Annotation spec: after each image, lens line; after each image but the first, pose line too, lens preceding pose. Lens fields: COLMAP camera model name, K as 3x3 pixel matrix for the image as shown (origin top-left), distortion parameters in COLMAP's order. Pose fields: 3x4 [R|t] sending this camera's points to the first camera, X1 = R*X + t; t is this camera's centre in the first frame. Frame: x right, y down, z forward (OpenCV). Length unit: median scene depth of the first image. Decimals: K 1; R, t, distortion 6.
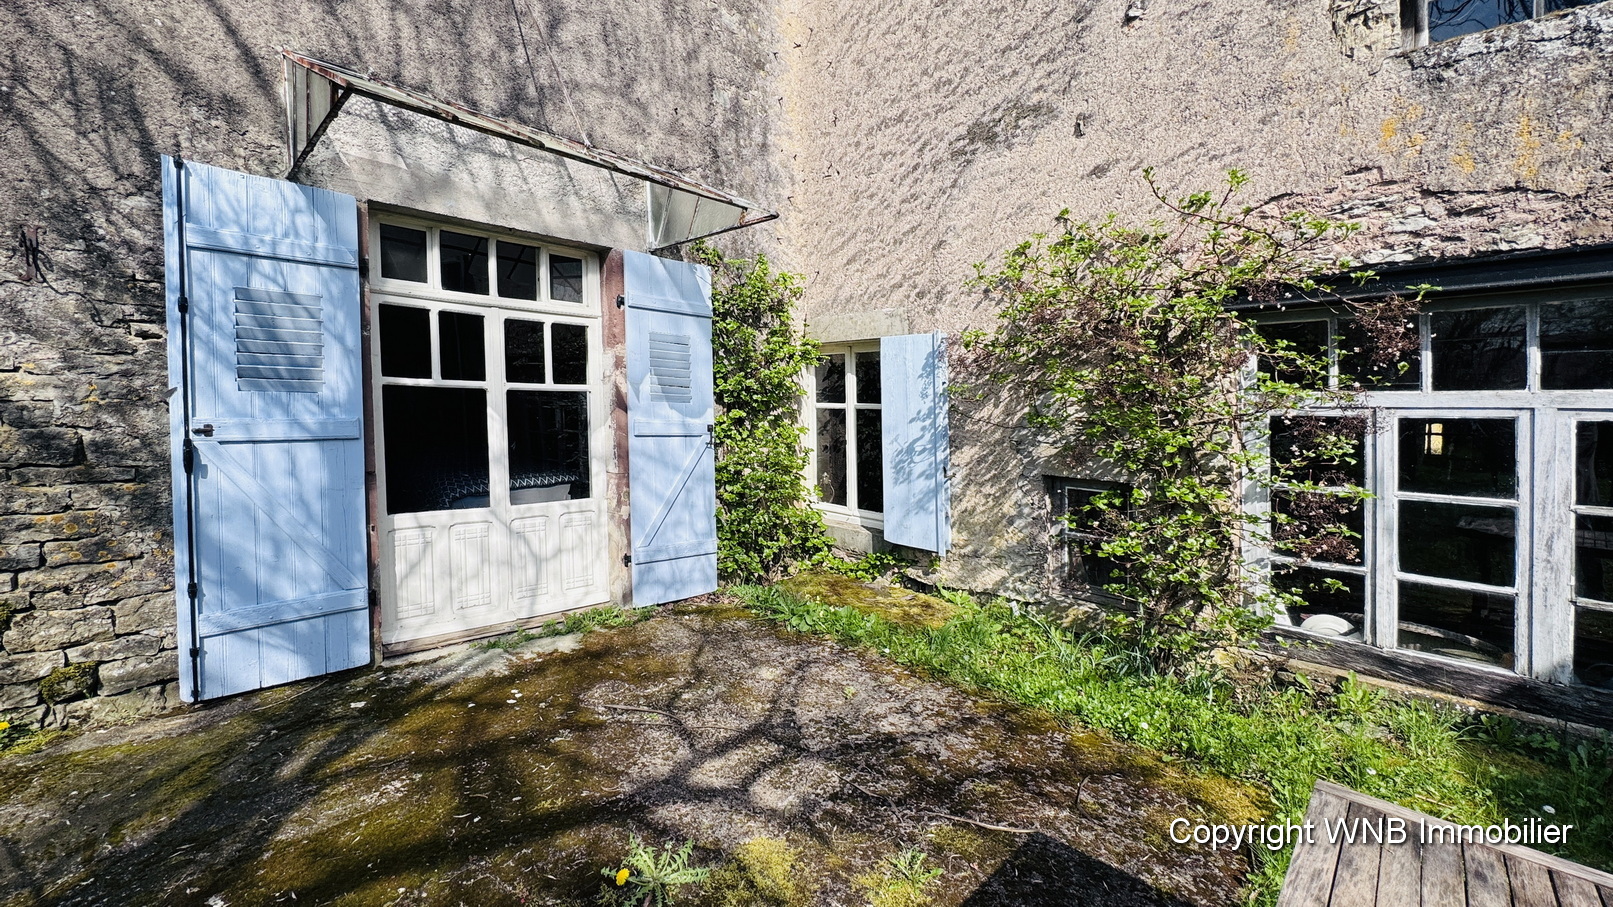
lens RADIAL K [[661.7, 0, 810.1], [0, 661.7, 425.9], [0, 0, 1]] dist [-0.003112, -0.000546]
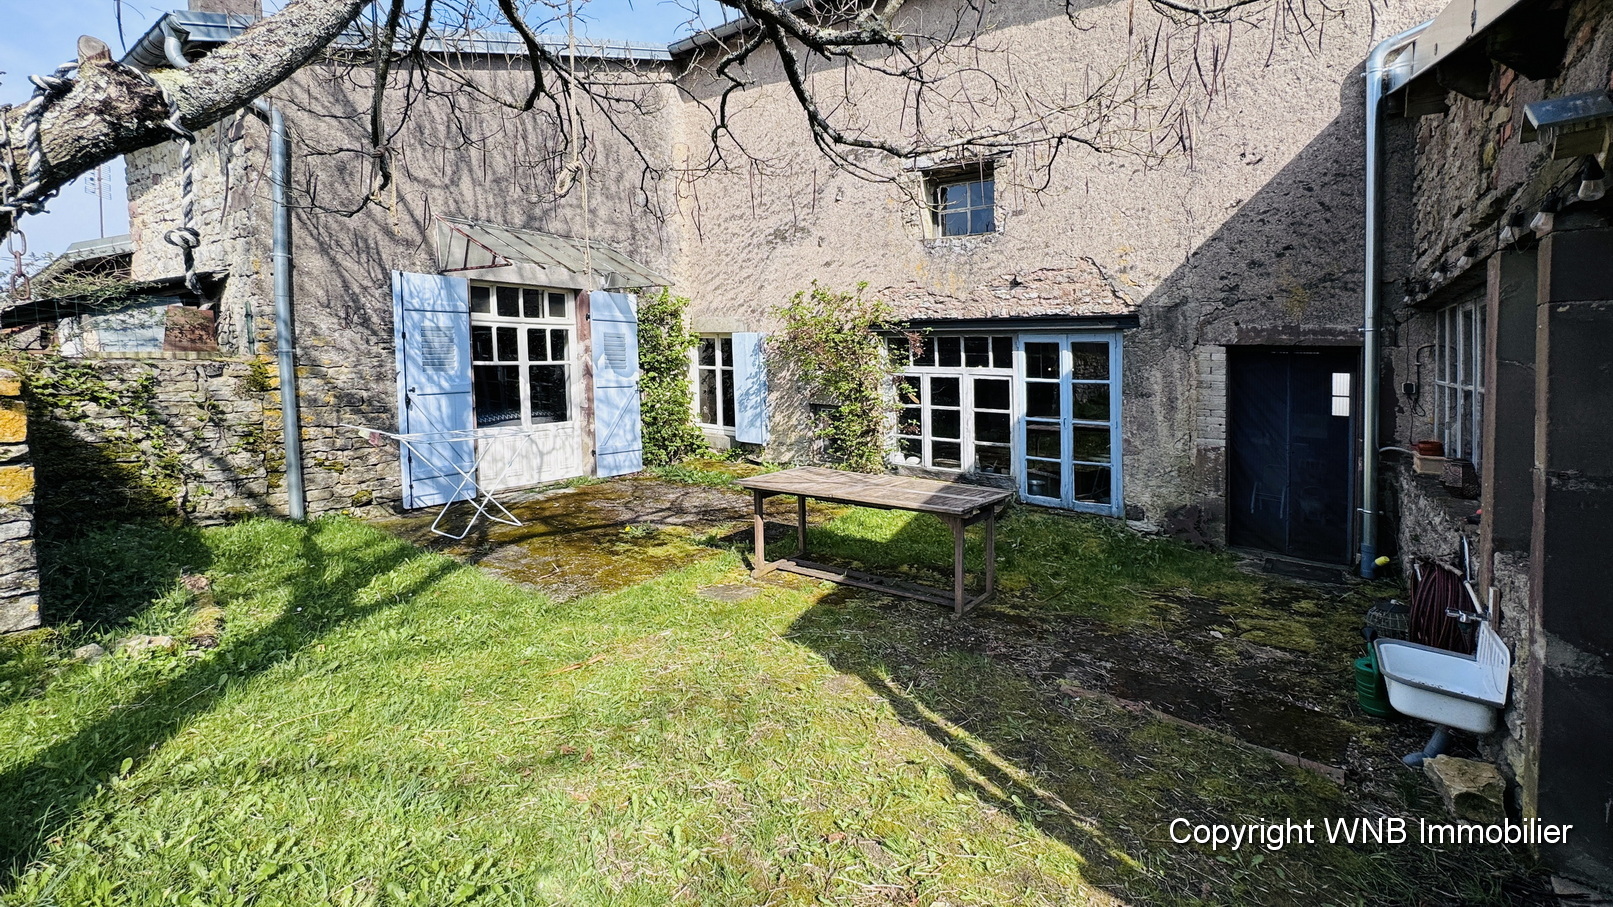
lens RADIAL K [[697.0, 0, 901.8], [0, 697.0, 379.6], [0, 0, 1]] dist [-0.002872, -0.000458]
pose [[0.964128, -0.012335, 0.265152, 0.054920], [0.006773, 0.999738, 0.021881, -0.050350], [-0.265352, -0.019300, 0.963958, -1.277967]]
